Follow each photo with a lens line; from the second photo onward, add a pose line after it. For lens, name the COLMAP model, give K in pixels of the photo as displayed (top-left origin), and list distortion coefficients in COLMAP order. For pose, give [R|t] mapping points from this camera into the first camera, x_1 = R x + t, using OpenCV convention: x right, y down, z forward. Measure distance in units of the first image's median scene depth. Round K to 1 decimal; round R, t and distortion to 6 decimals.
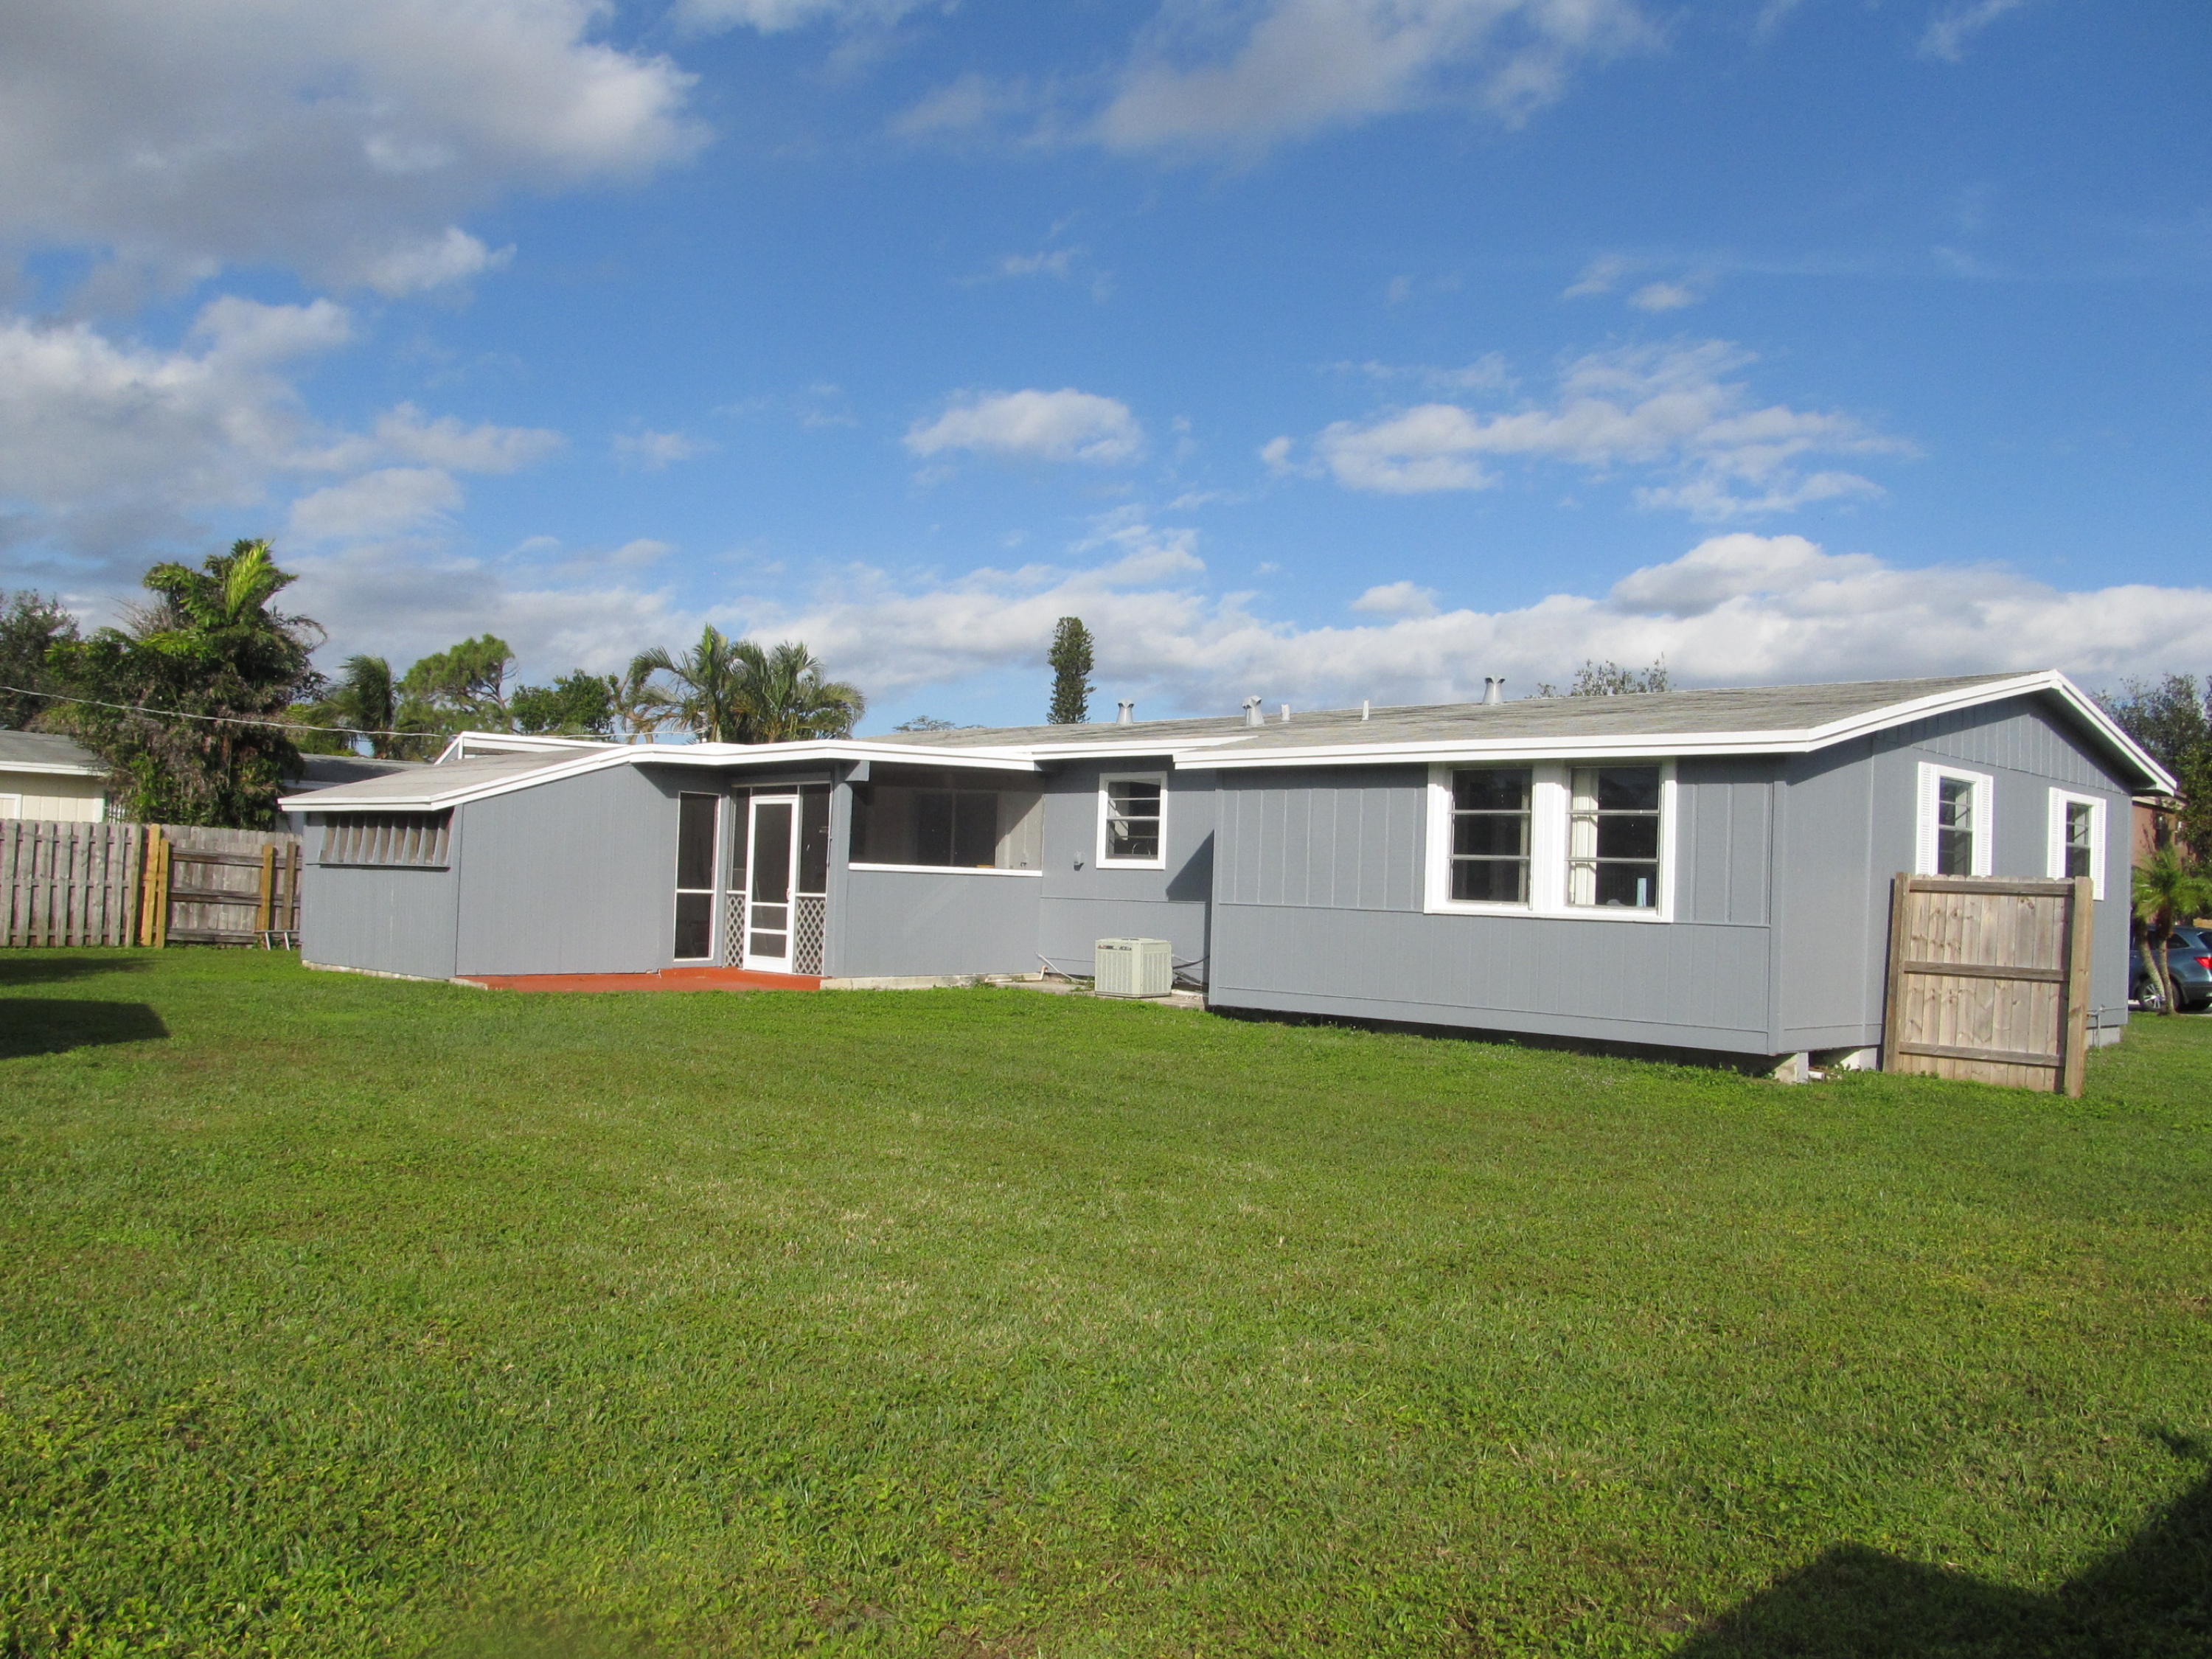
lens RADIAL K [[1831.9, 0, 1108.9], [0, 1831.9, 839.1], [0, 0, 1]] dist [-0.062551, 0.032657]
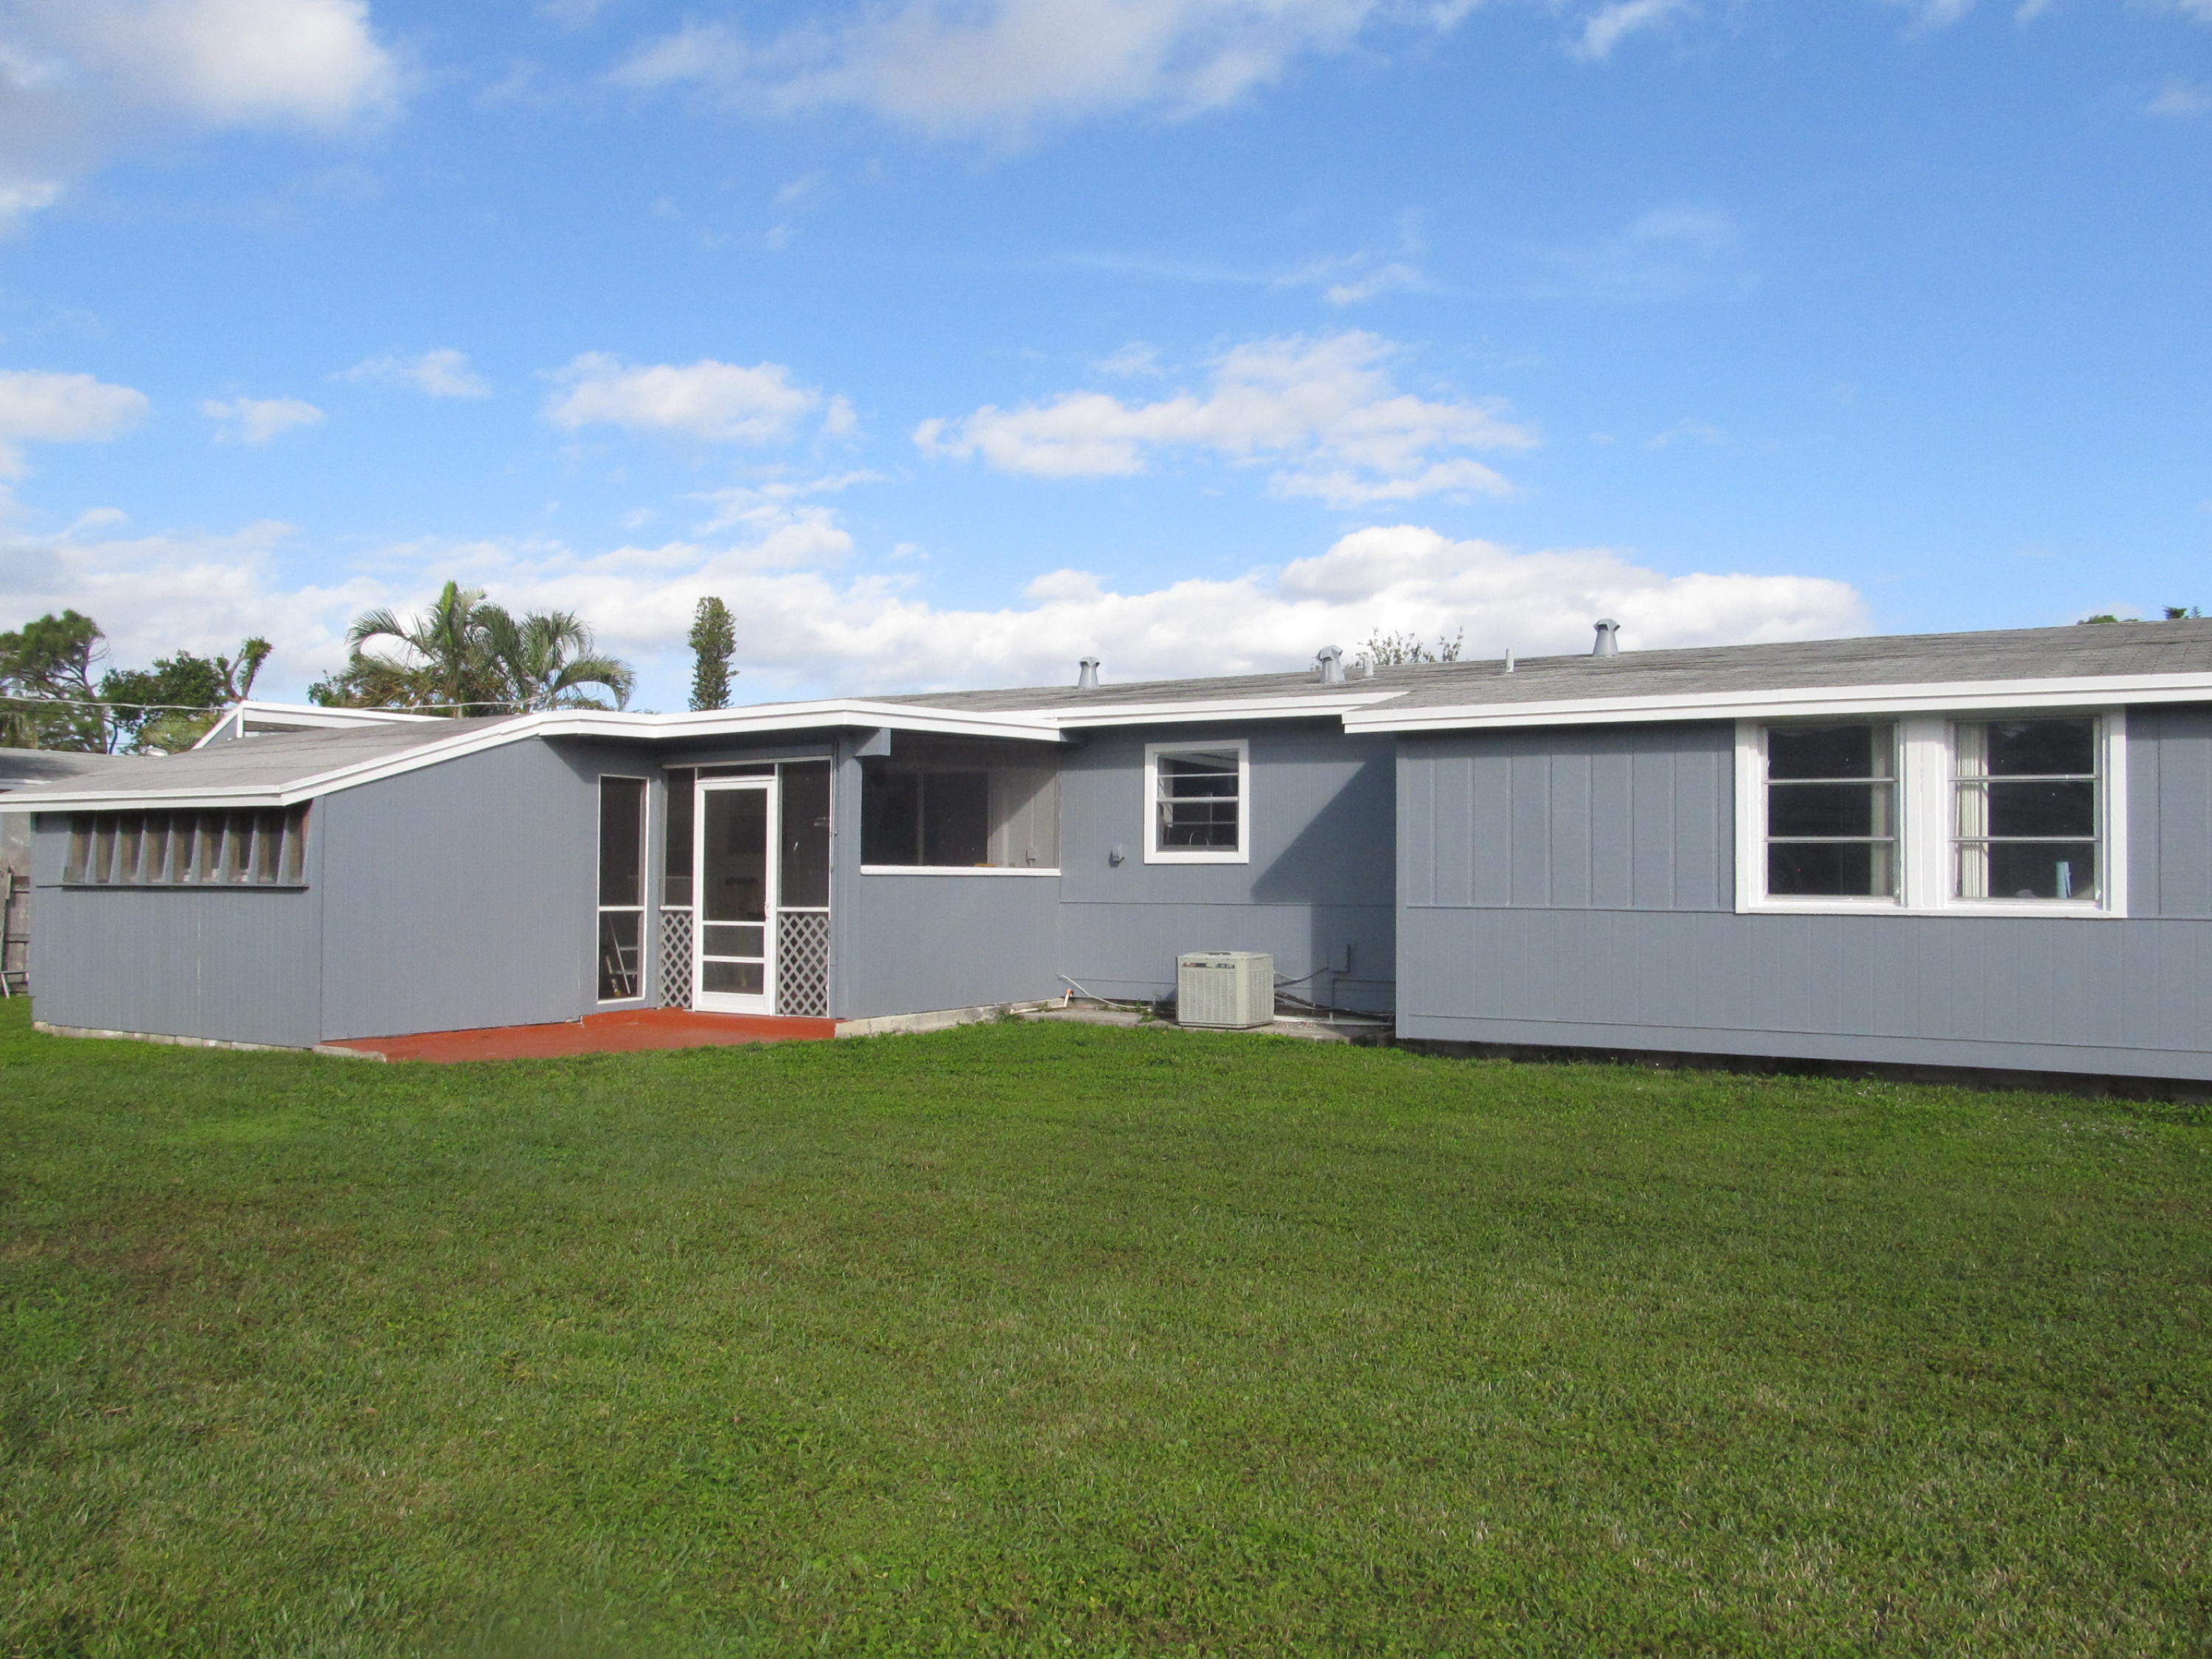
lens RADIAL K [[1831.9, 0, 1157.8], [0, 1831.9, 775.9], [0, 0, 1]] dist [-0.062551, 0.032657]
pose [[0.975367, -0.015378, 0.220052, -0.173425], [0.020938, 0.999517, -0.022955, -0.003749], [-0.219593, 0.026997, 0.975218, 0.221946]]
